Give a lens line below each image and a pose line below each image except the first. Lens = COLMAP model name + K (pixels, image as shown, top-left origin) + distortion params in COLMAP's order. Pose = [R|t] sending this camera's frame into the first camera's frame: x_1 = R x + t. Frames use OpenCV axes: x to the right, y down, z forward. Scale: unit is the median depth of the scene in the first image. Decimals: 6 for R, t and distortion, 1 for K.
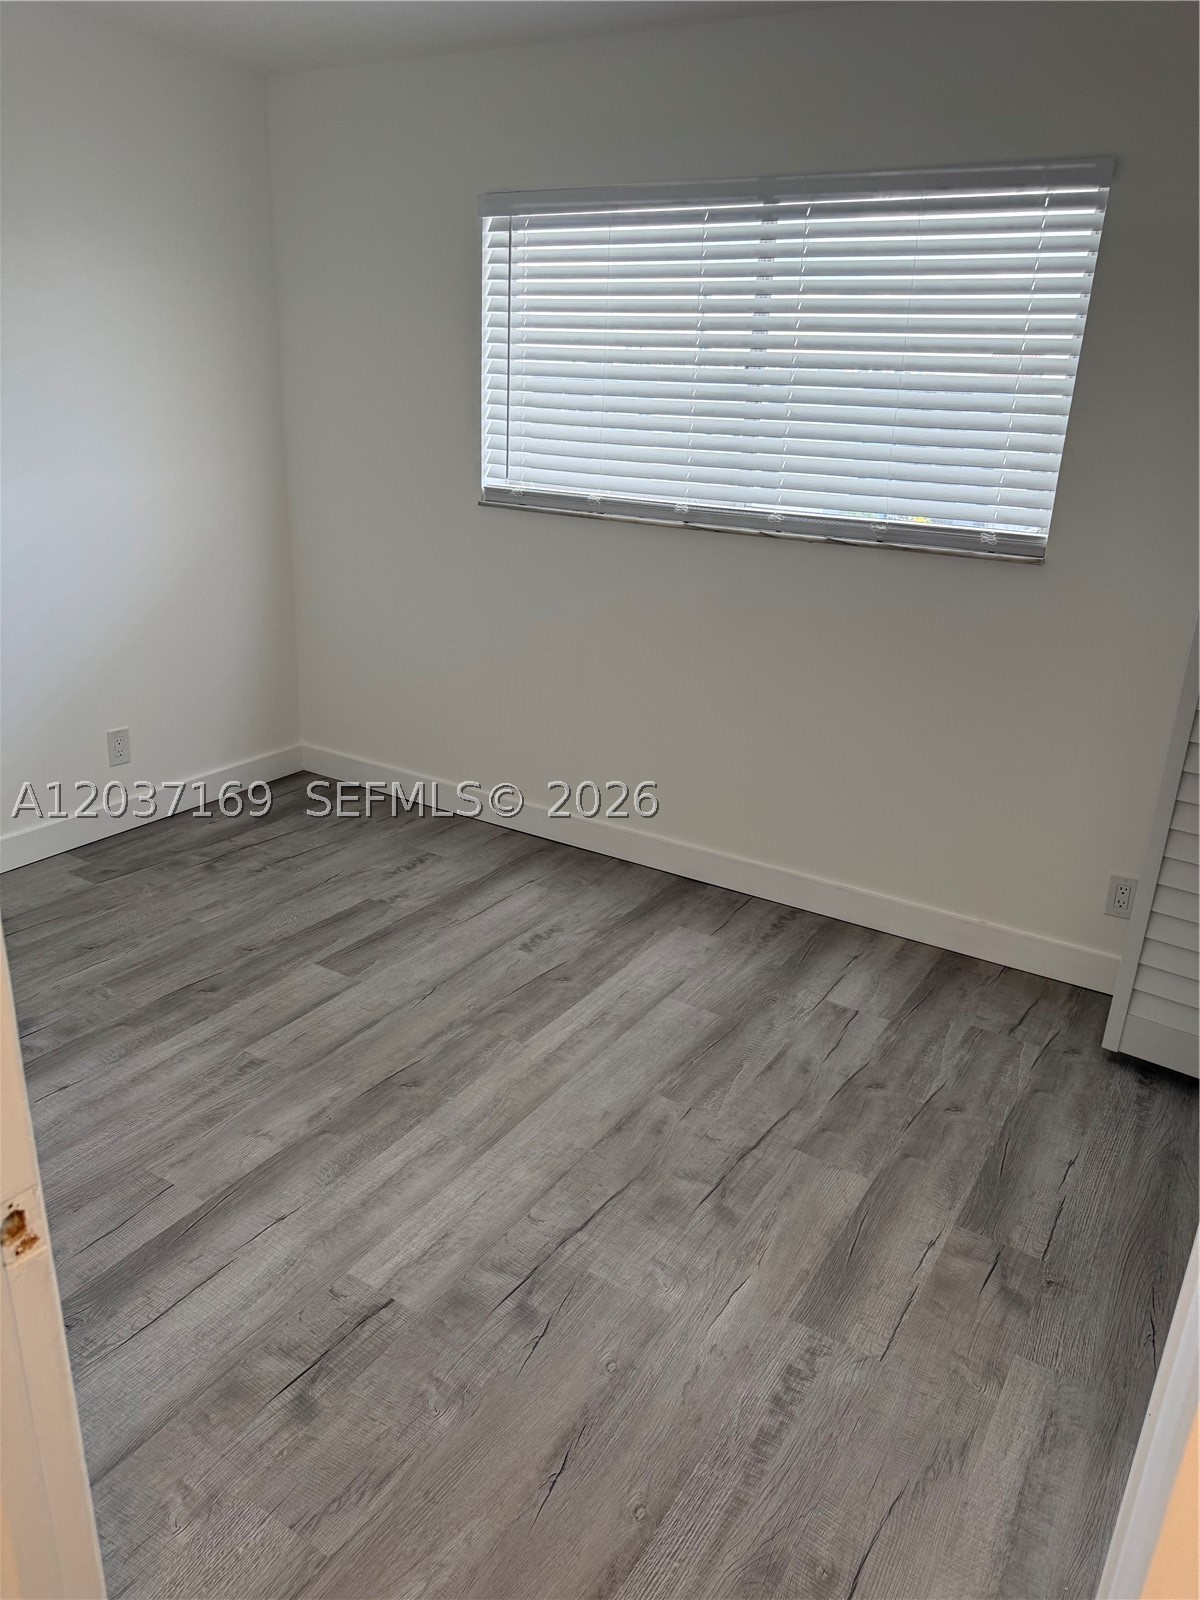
lens RADIAL K [[1139.7, 0, 600.7], [0, 1139.7, 802.8], [0, 0, 1]] dist [0.069934, -0.095985]
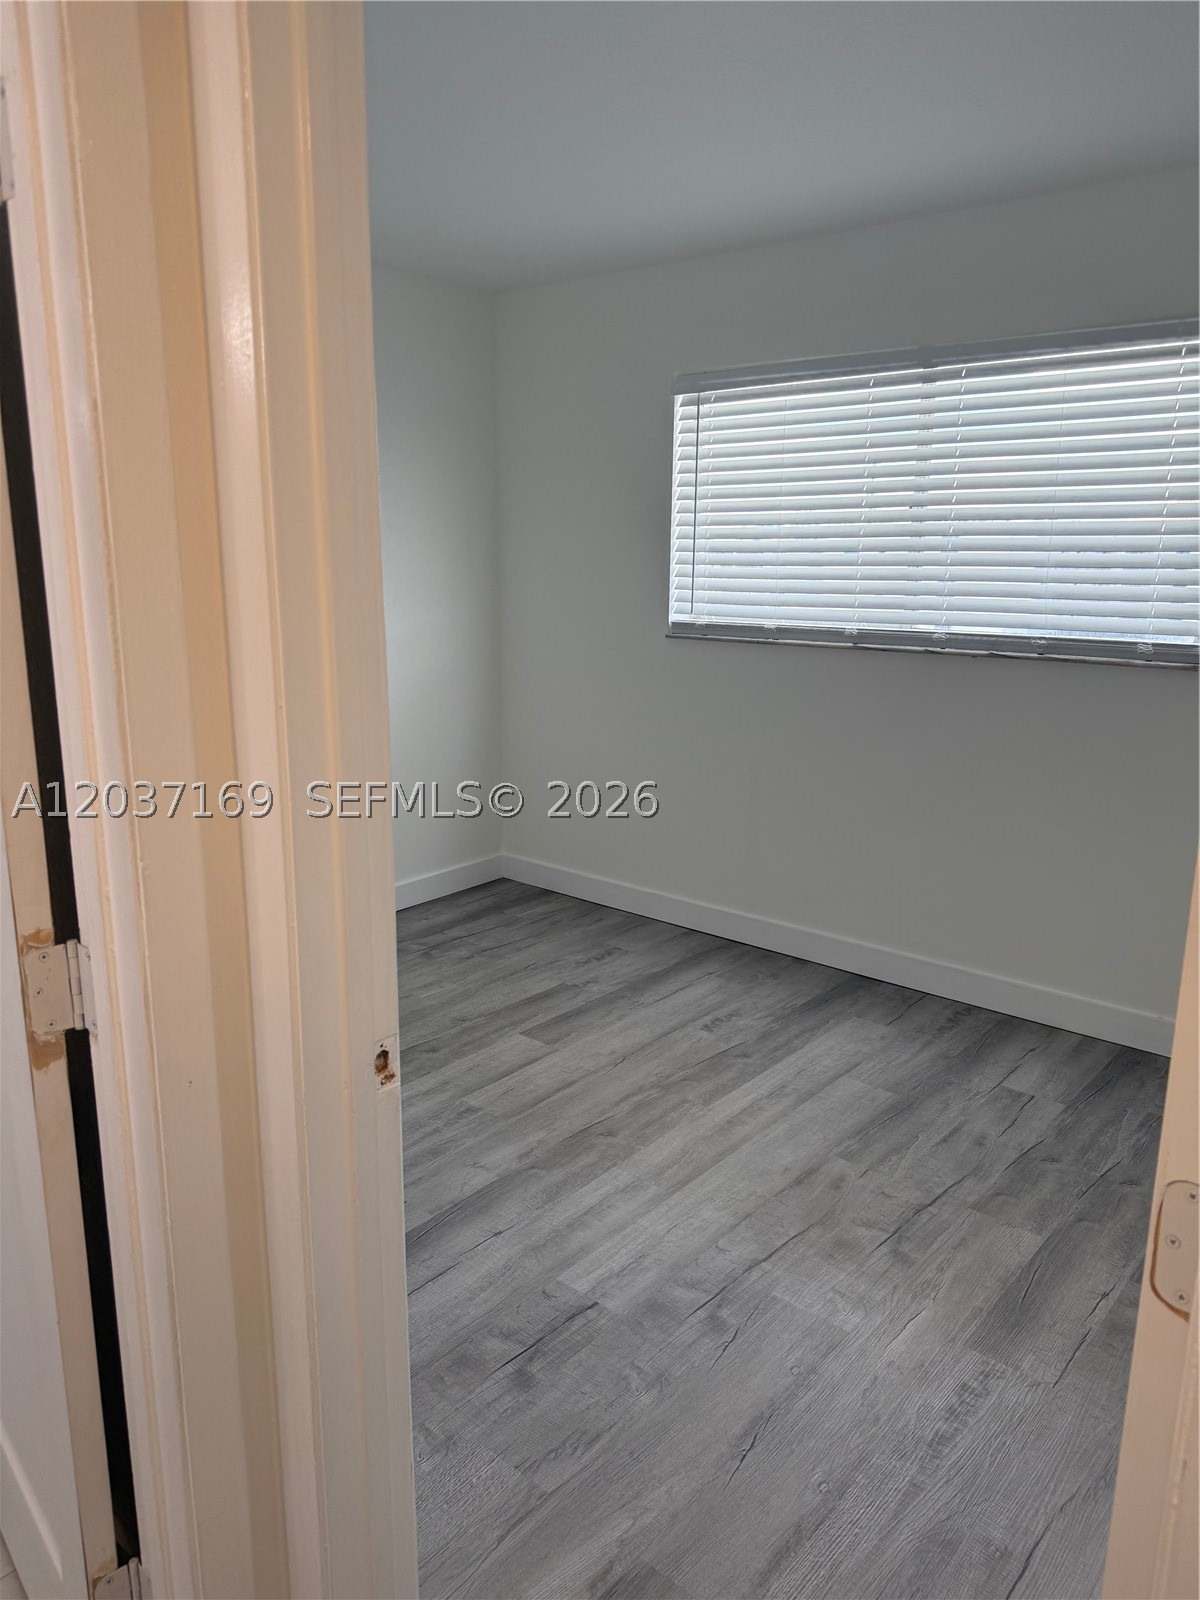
lens RADIAL K [[1139.7, 0, 587.1], [0, 1139.7, 796.6], [0, 0, 1]] dist [0.069934, -0.095985]
pose [[0.987316, -0.002558, -0.158745, -0.007777], [-0.019109, 0.990687, -0.134811, 0.071803], [0.157611, 0.136135, 0.978073, -0.132104]]
